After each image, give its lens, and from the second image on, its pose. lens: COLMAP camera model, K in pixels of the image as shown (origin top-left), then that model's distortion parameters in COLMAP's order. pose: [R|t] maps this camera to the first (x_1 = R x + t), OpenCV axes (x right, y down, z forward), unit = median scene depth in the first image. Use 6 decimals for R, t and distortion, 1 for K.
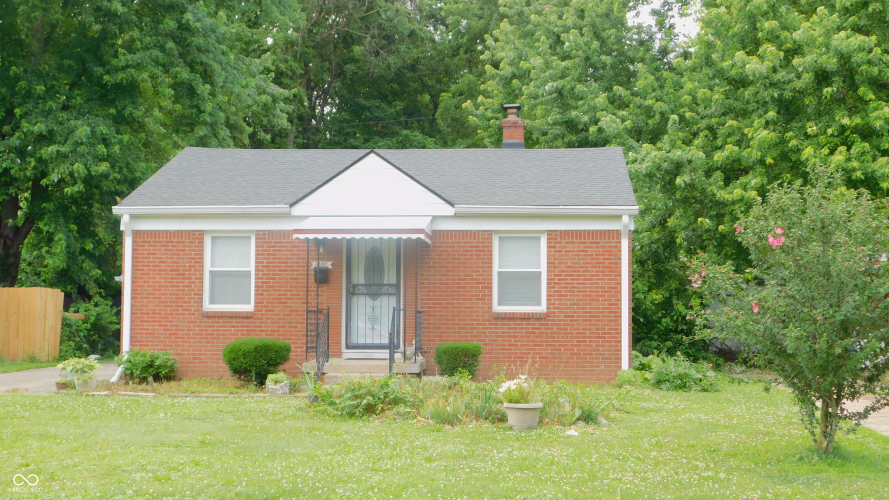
lens RADIAL K [[1199.7, 0, 444.1], [0, 1199.7, 250.9], [0, 0, 1]] dist [0.007548, 0.000000]
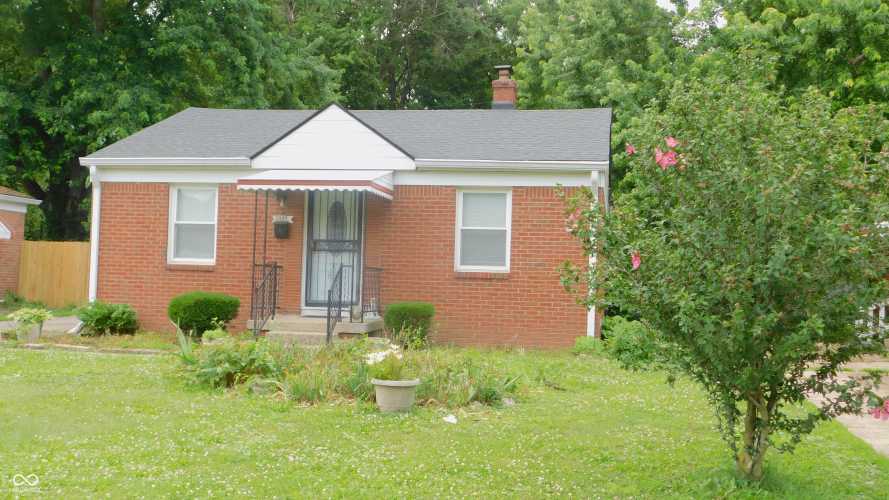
lens RADIAL K [[956.3, 0, 445.0], [0, 956.3, 247.8], [0, 0, 1]] dist [0.006335, 0.000000]
pose [[0.995166, 0.020087, -0.096126, 0.103840], [-0.018084, 0.999602, 0.021662, 0.015480], [0.096523, -0.019819, 0.995133, 0.236832]]
